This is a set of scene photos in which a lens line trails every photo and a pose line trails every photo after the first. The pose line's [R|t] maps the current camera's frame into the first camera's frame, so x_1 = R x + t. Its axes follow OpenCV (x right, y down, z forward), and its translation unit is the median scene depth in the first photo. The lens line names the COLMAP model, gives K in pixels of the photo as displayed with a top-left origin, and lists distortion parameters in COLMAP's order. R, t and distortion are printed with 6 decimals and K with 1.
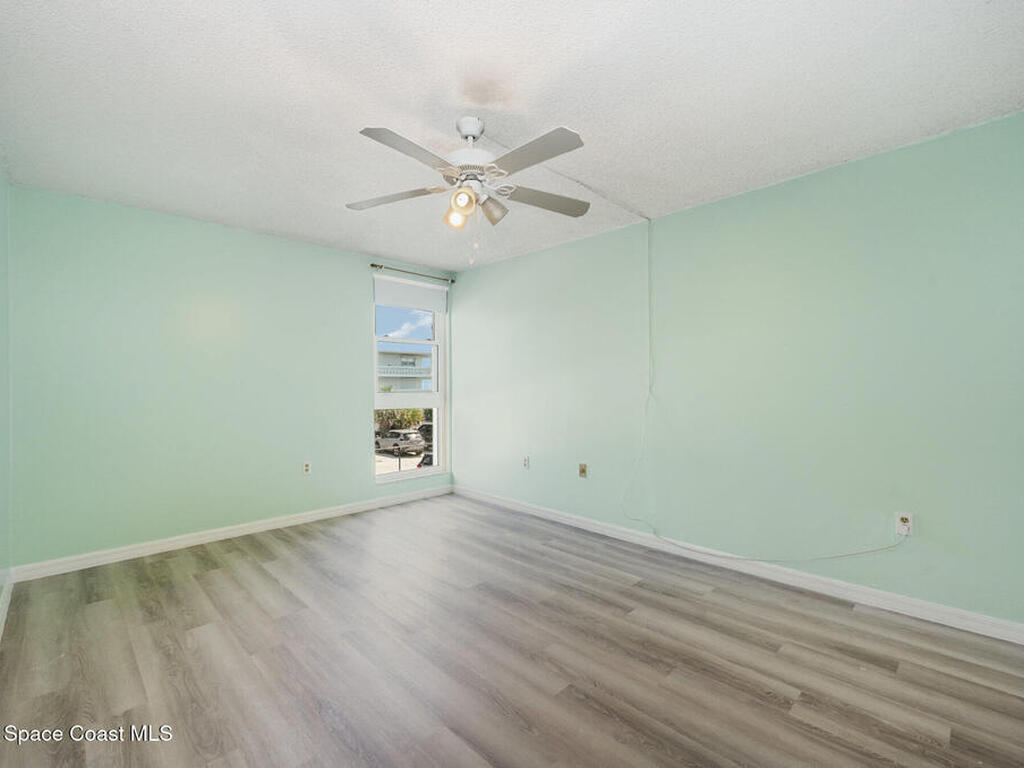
lens RADIAL K [[465.9, 0, 505.1], [0, 465.9, 386.6], [0, 0, 1]] dist [0.000813, -0.000901]
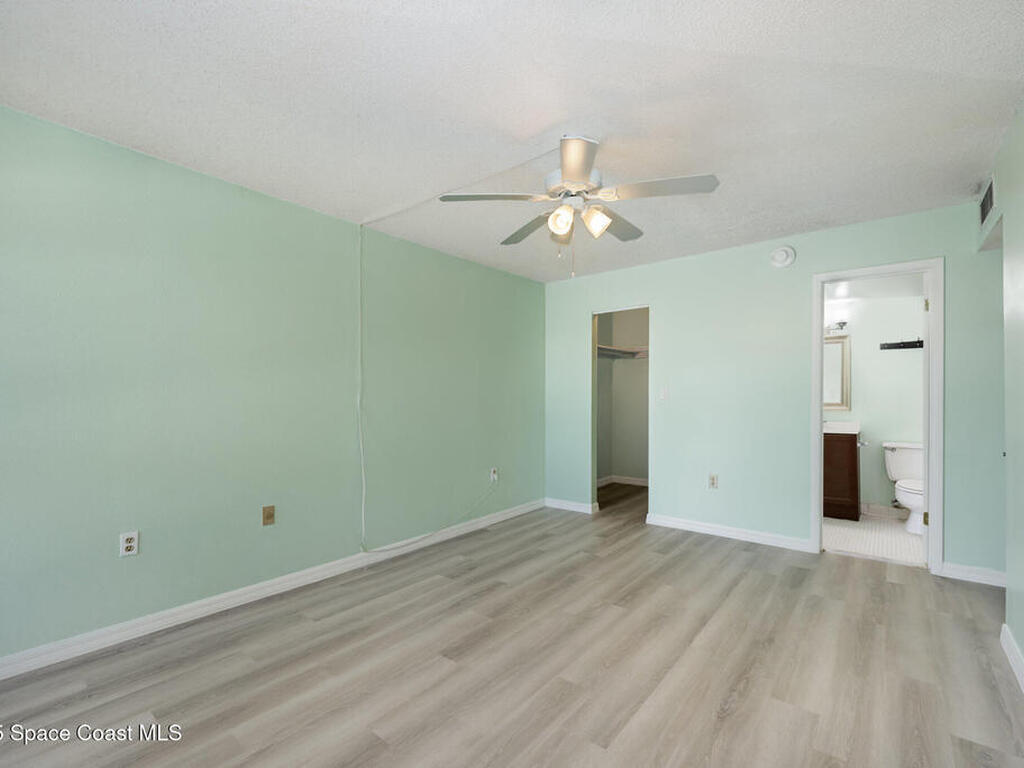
lens RADIAL K [[465.9, 0, 511.4], [0, 465.9, 387.5], [0, 0, 1]] dist [0.000813, -0.000901]
pose [[-0.113335, 0.026805, 0.993195, -0.926595], [0.011815, 0.999602, -0.025629, 0.004282], [-0.993487, 0.008830, -0.113607, 1.076348]]
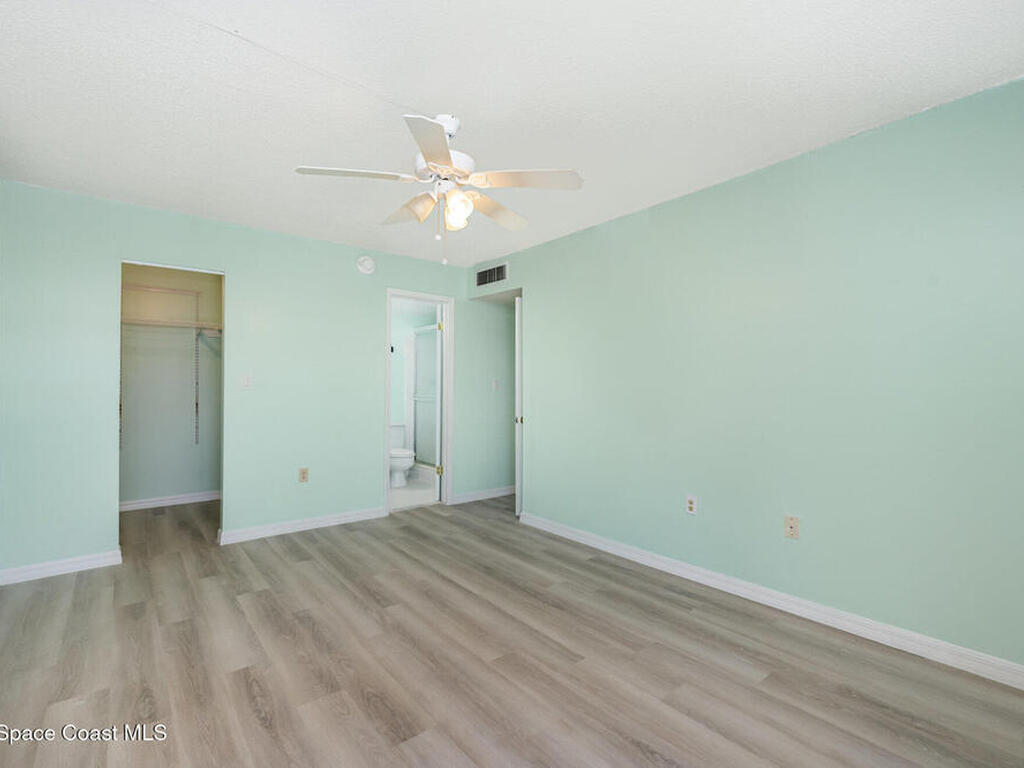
lens RADIAL K [[479.6, 0, 511.4], [0, 479.6, 393.0], [0, 0, 1]] dist [-0.001230, 0.000125]
pose [[-0.996268, 0.003480, 0.086243, -0.258119], [0.004885, 0.999859, 0.016088, -0.005820], [-0.086175, 0.016450, -0.996144, 1.723023]]
